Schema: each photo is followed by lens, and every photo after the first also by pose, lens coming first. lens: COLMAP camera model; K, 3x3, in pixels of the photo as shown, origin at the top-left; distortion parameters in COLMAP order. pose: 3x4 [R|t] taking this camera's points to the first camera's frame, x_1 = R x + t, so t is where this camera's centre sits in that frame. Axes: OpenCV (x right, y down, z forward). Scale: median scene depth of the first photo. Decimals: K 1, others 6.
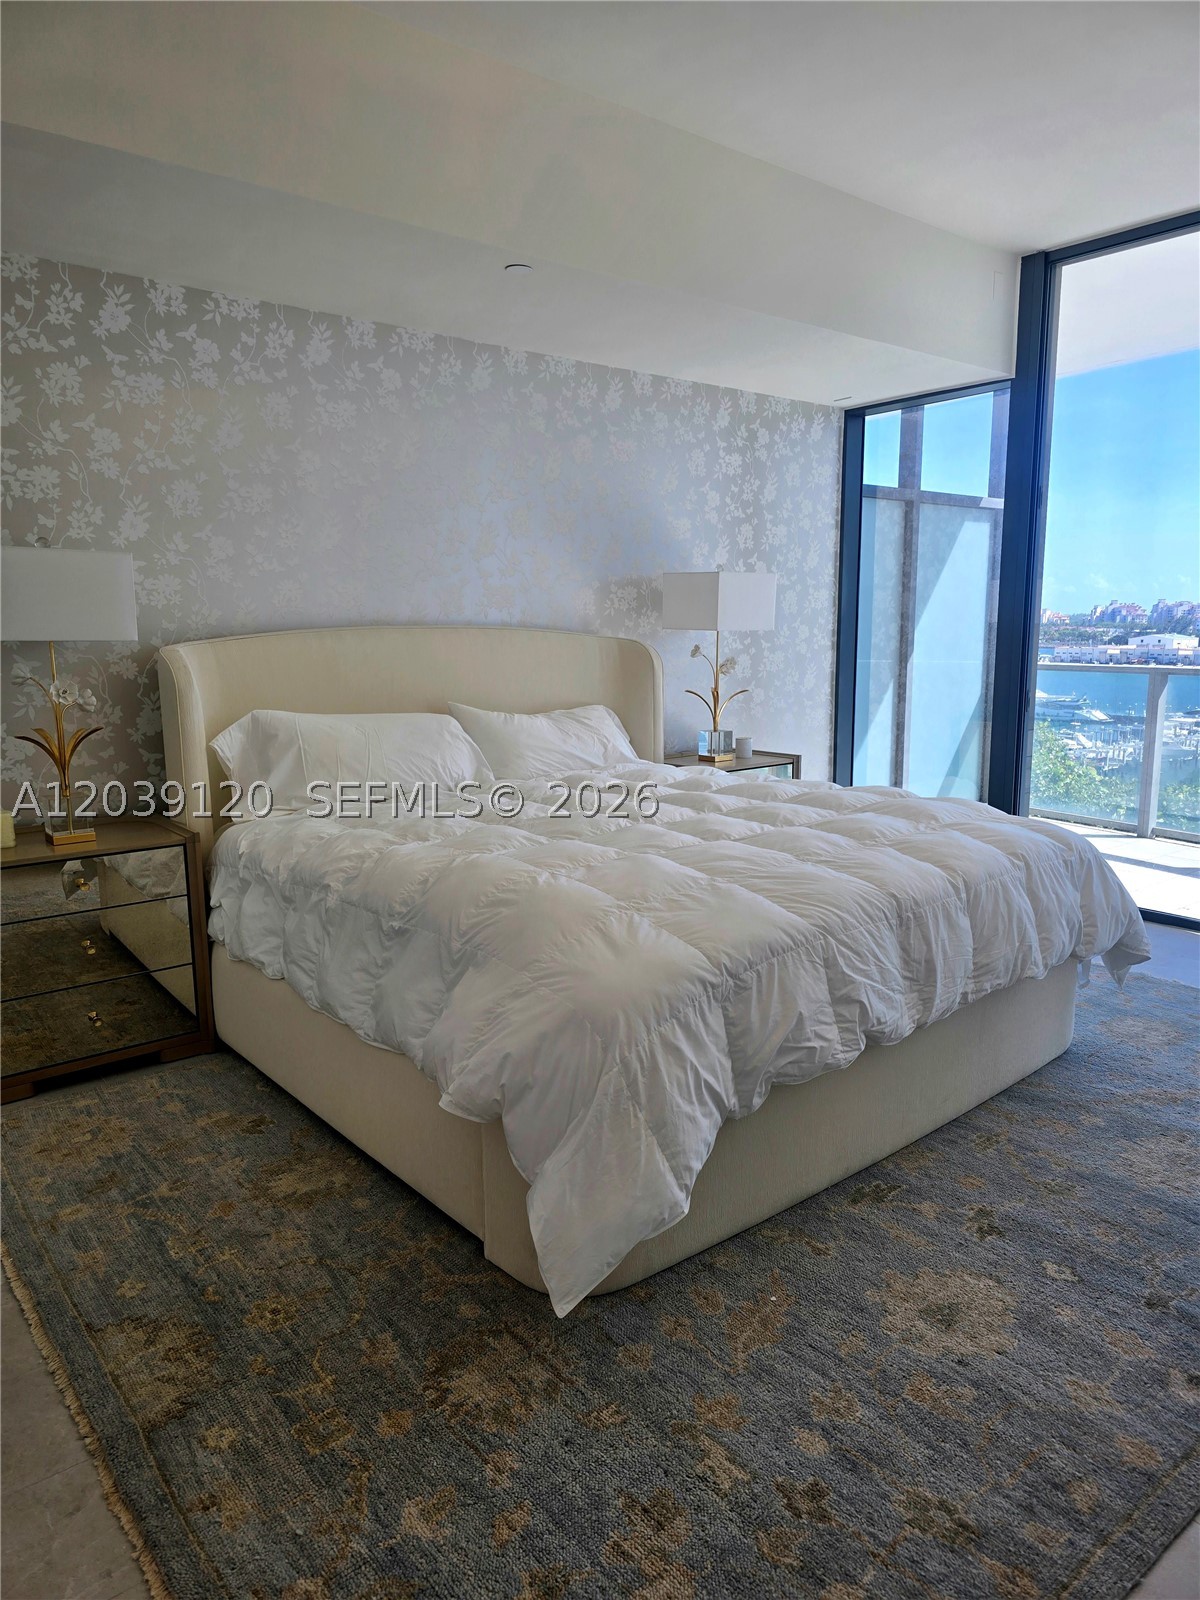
lens RADIAL K [[1083.1, 0, 625.4], [0, 1083.1, 801.4], [0, 0, 1]] dist [0.069484, -0.070941]
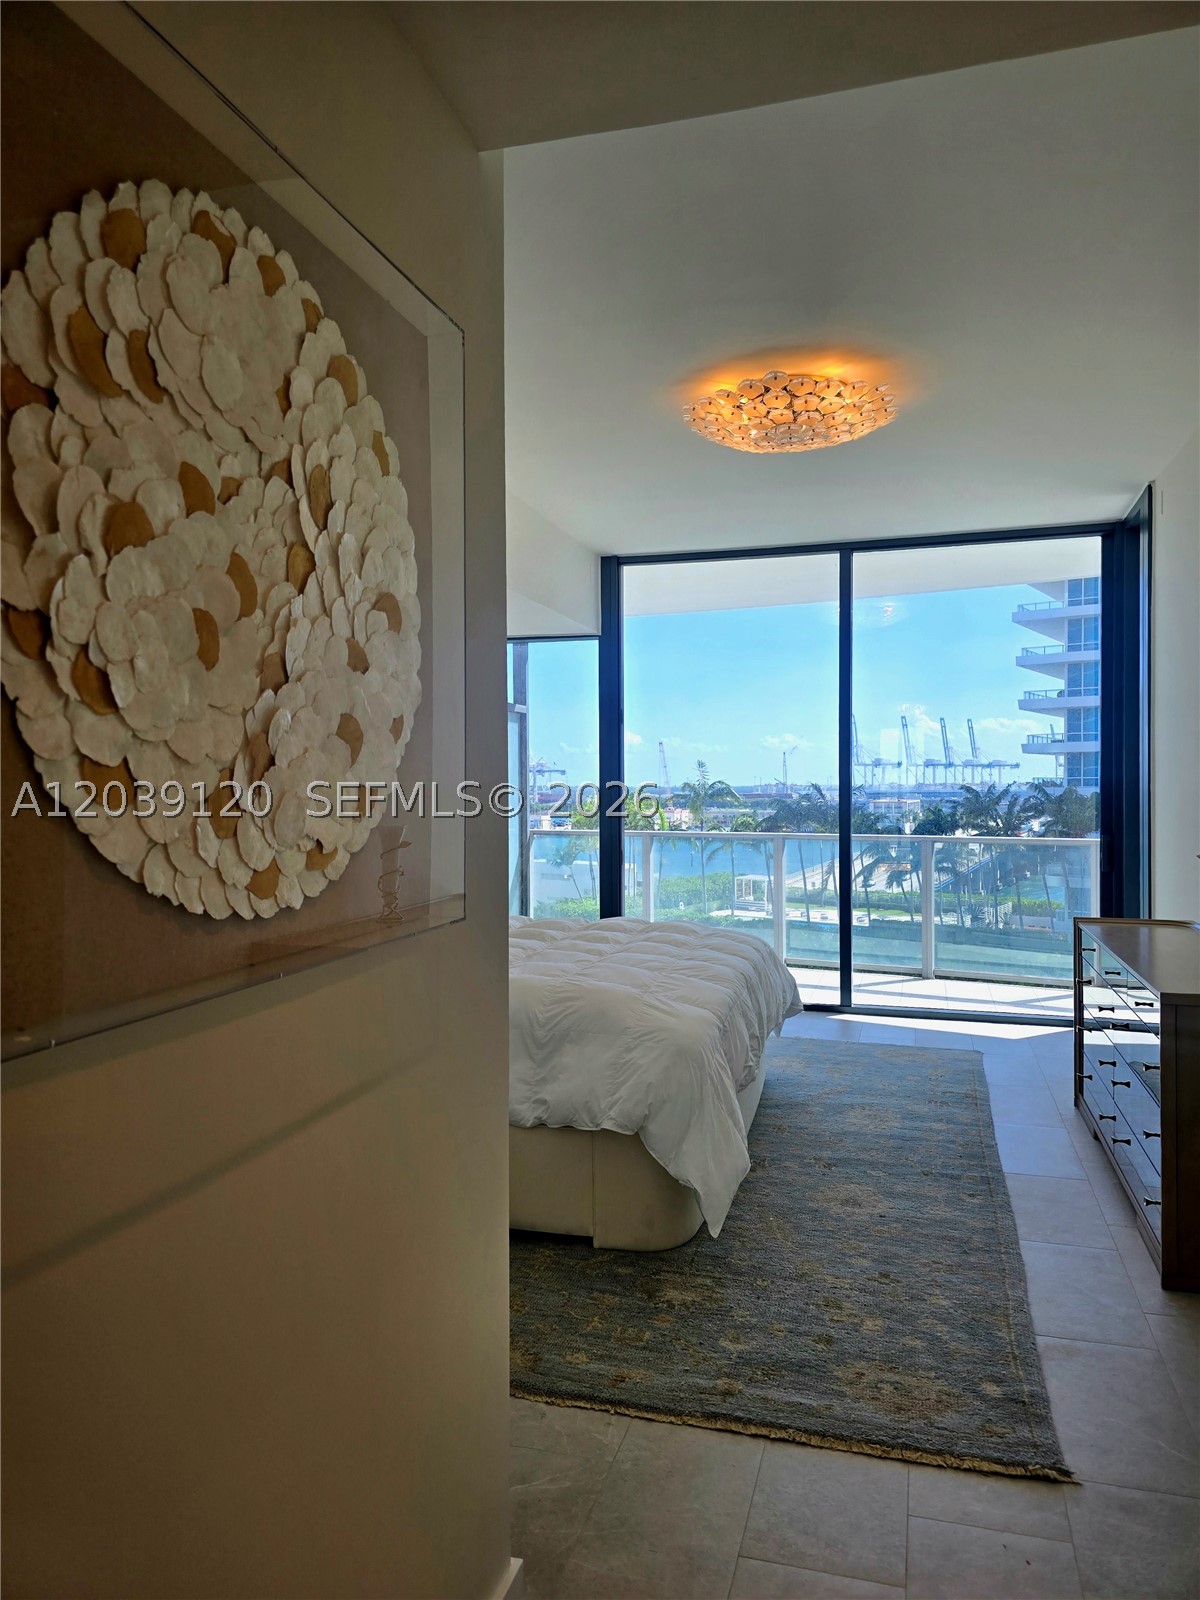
lens RADIAL K [[1083.1, 0, 625.4], [0, 1083.1, 801.4], [0, 0, 1]] dist [0.069484, -0.070941]
pose [[0.825021, -0.011339, 0.564988, -0.784796], [0.098719, 0.987317, -0.124340, 0.017723], [-0.556412, 0.158359, 0.815676, -0.249158]]
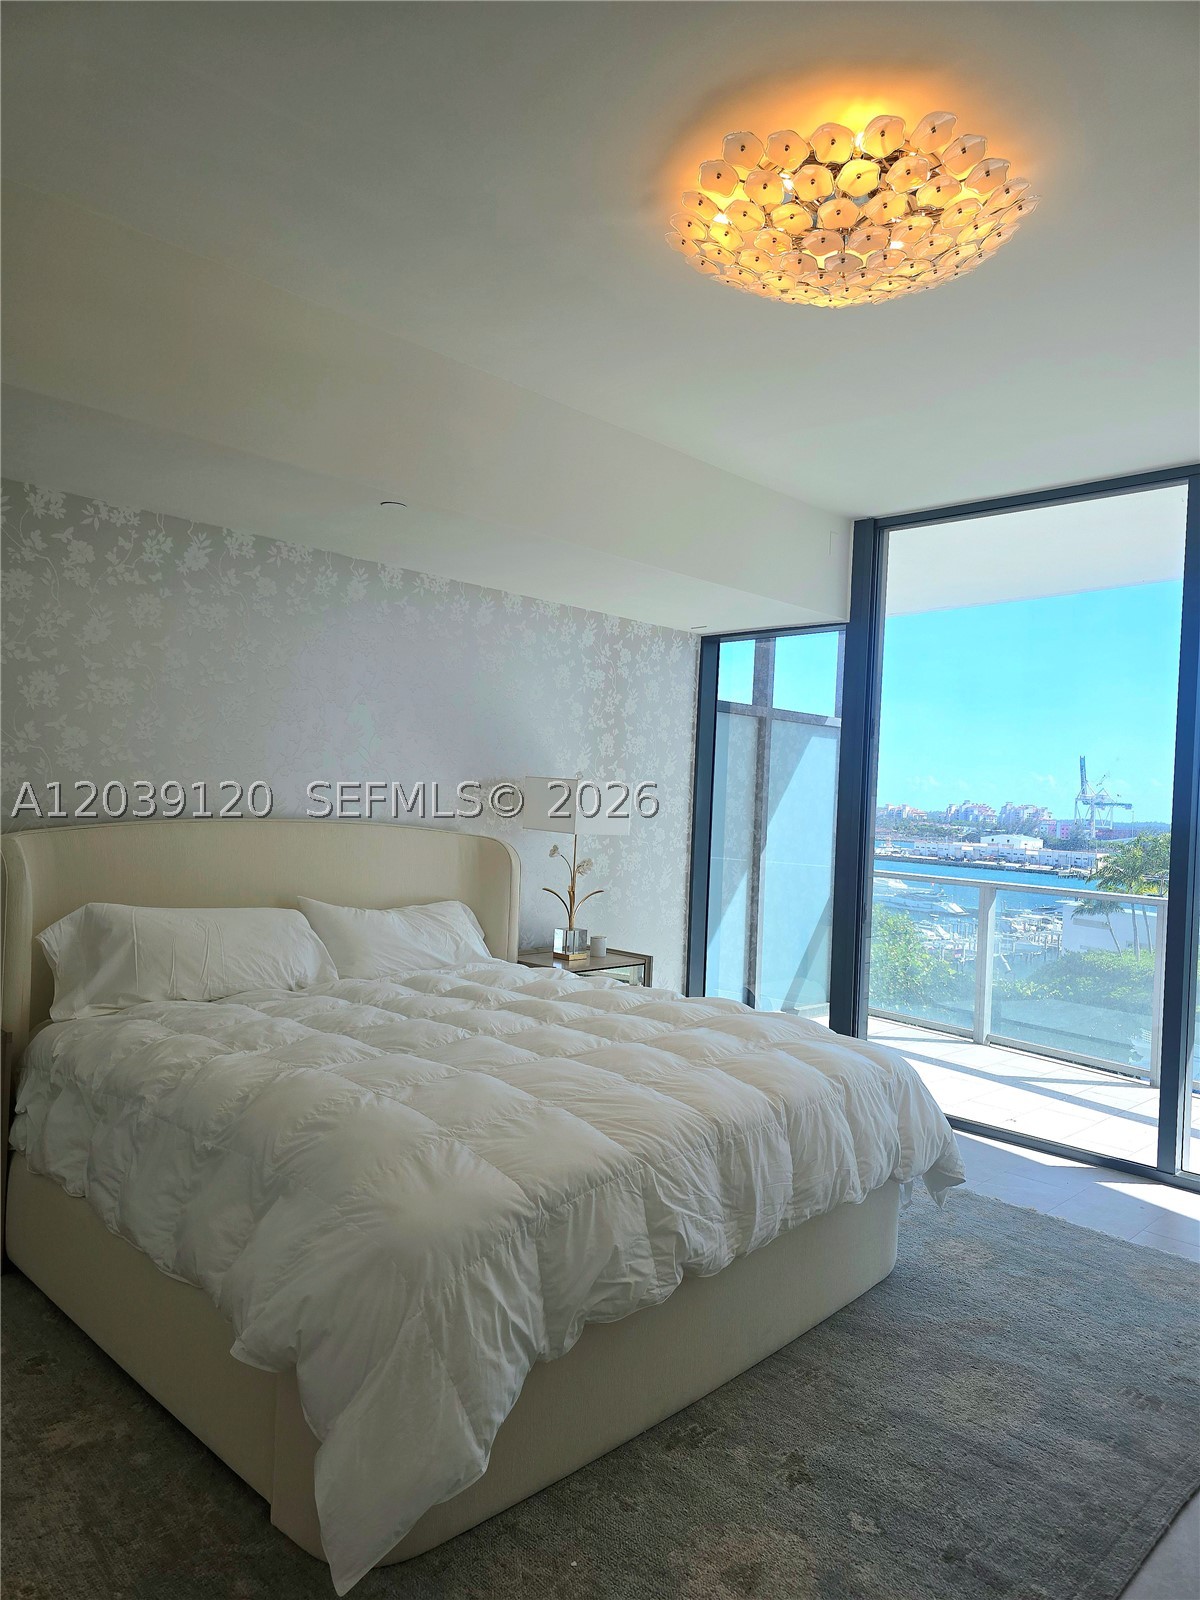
lens RADIAL K [[1083.1, 0, 625.4], [0, 1083.1, 801.4], [0, 0, 1]] dist [0.069484, -0.070941]
pose [[0.992725, 0.049526, 0.109747, 0.033535], [-0.031261, 0.986247, -0.162294, -0.040448], [-0.116276, 0.157682, 0.980620, -0.045548]]
